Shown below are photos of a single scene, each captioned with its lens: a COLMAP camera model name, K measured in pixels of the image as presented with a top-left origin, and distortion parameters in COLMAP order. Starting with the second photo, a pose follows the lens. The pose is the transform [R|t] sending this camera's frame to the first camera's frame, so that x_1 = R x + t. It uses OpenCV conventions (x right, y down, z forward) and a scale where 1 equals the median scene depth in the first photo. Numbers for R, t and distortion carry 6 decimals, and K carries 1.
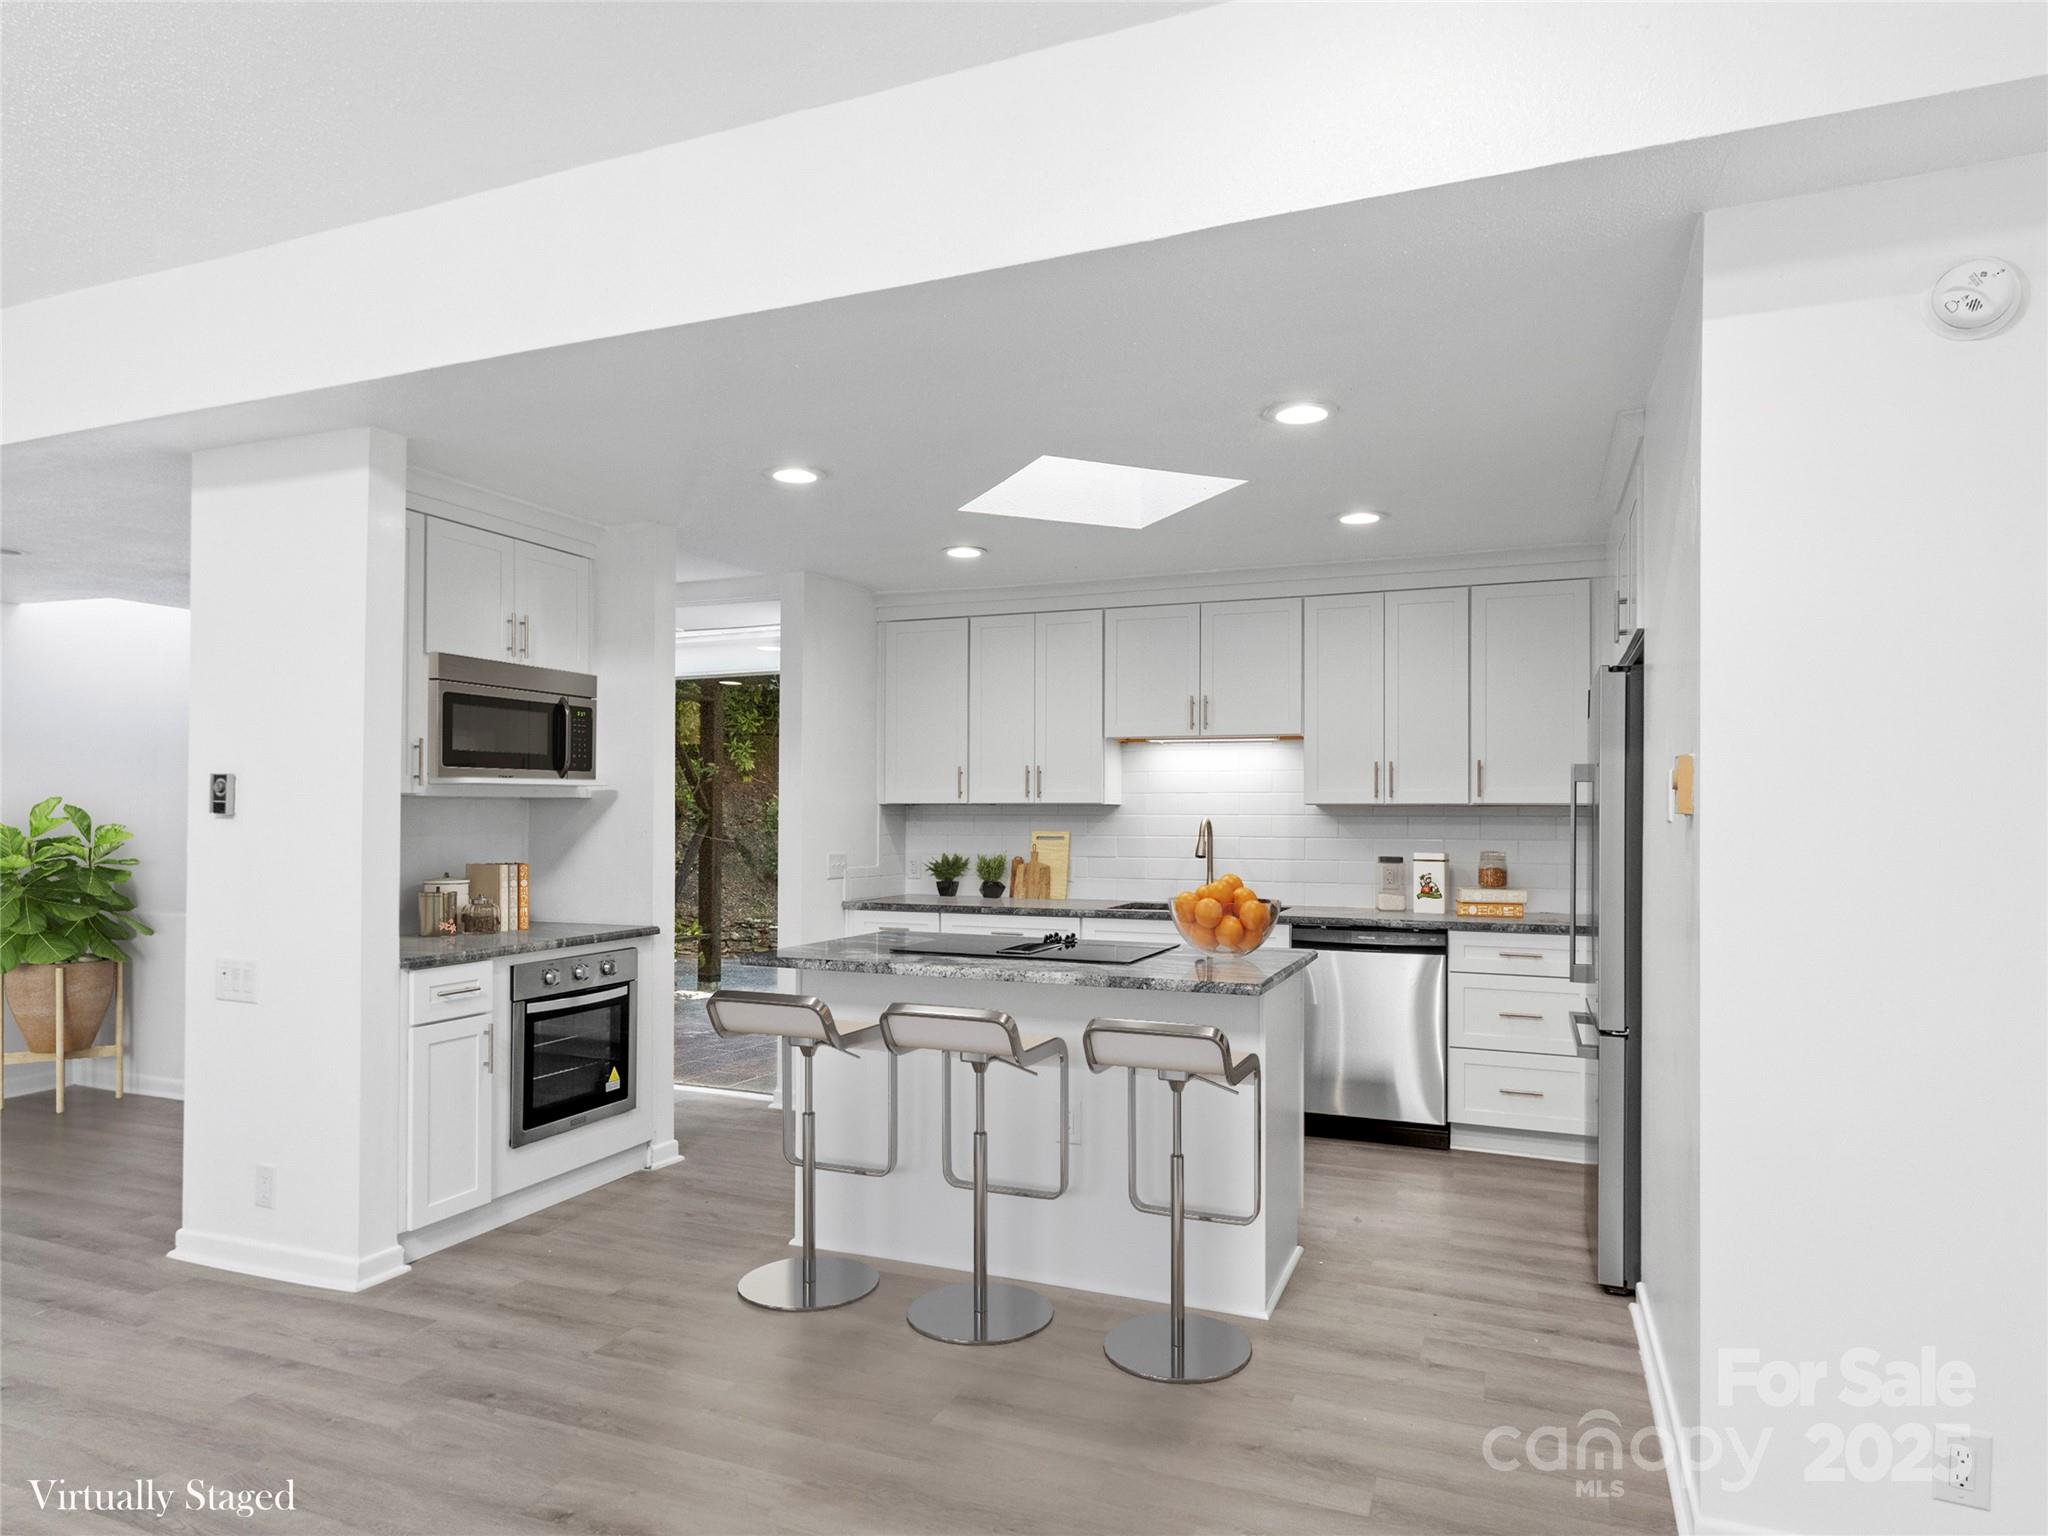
lens RADIAL K [[1221.7, 0, 1017.5], [0, 1221.7, 781.7], [0, 0, 1]] dist [0.011682, -0.003931]
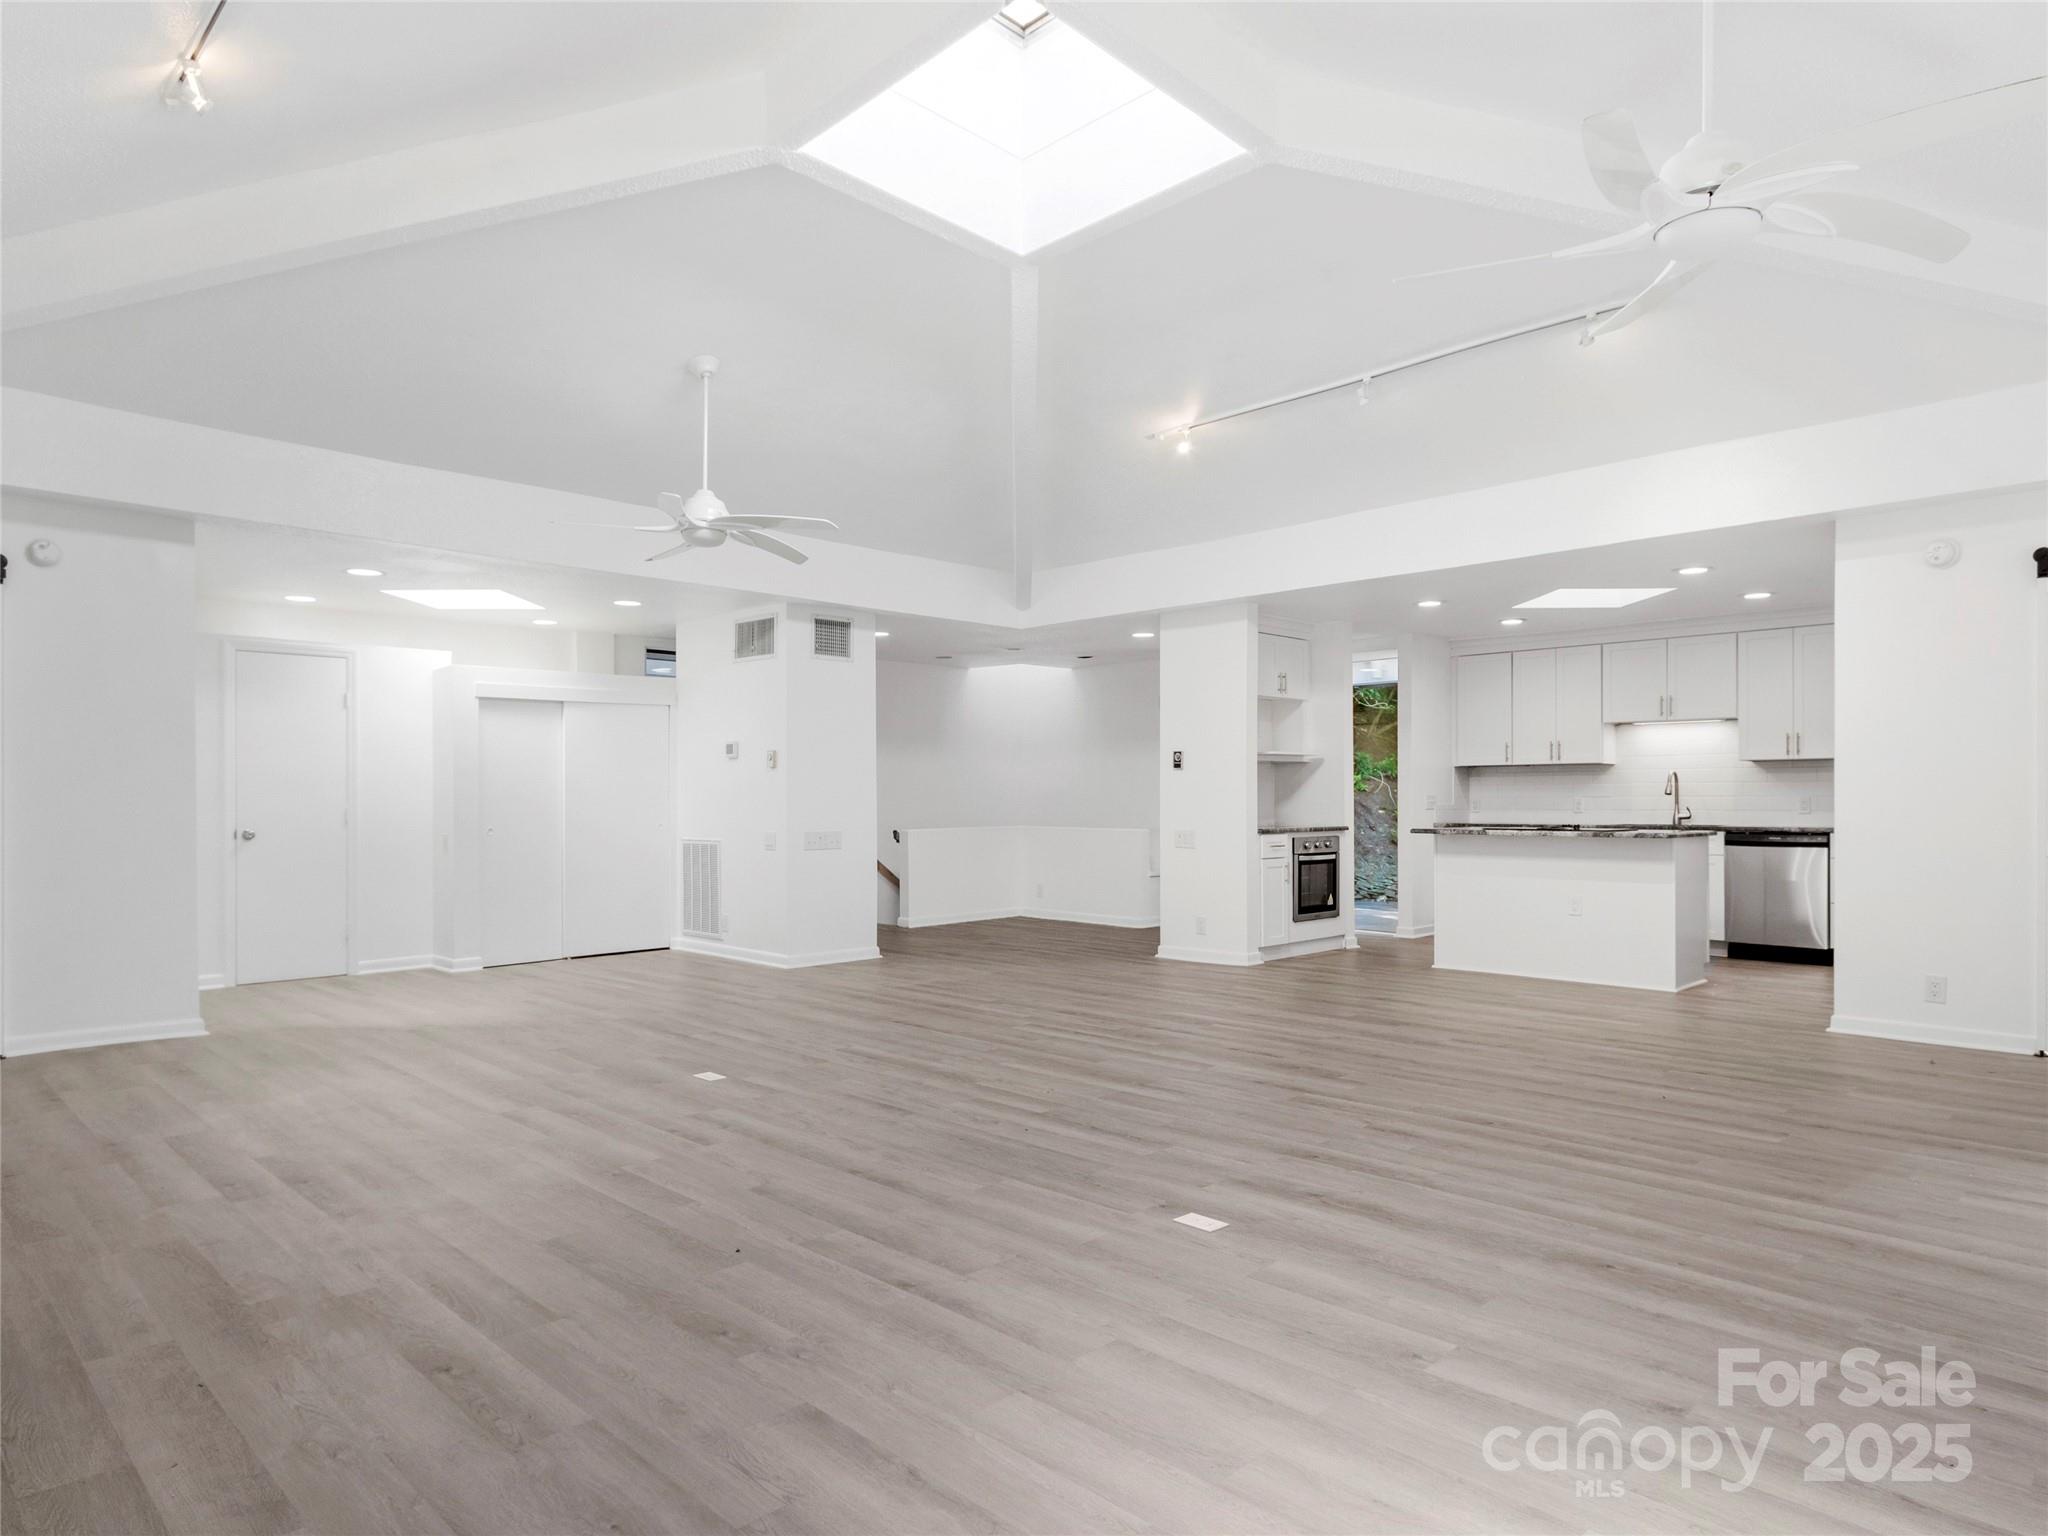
lens RADIAL K [[1221.7, 0, 1017.5], [0, 1221.7, 781.7], [0, 0, 1]] dist [0.011682, -0.003931]
pose [[0.921092, -0.010566, -0.389202, -0.016544], [0.015018, 0.999852, 0.008397, 0.022304], [0.389055, -0.013580, 0.921114, -1.024373]]
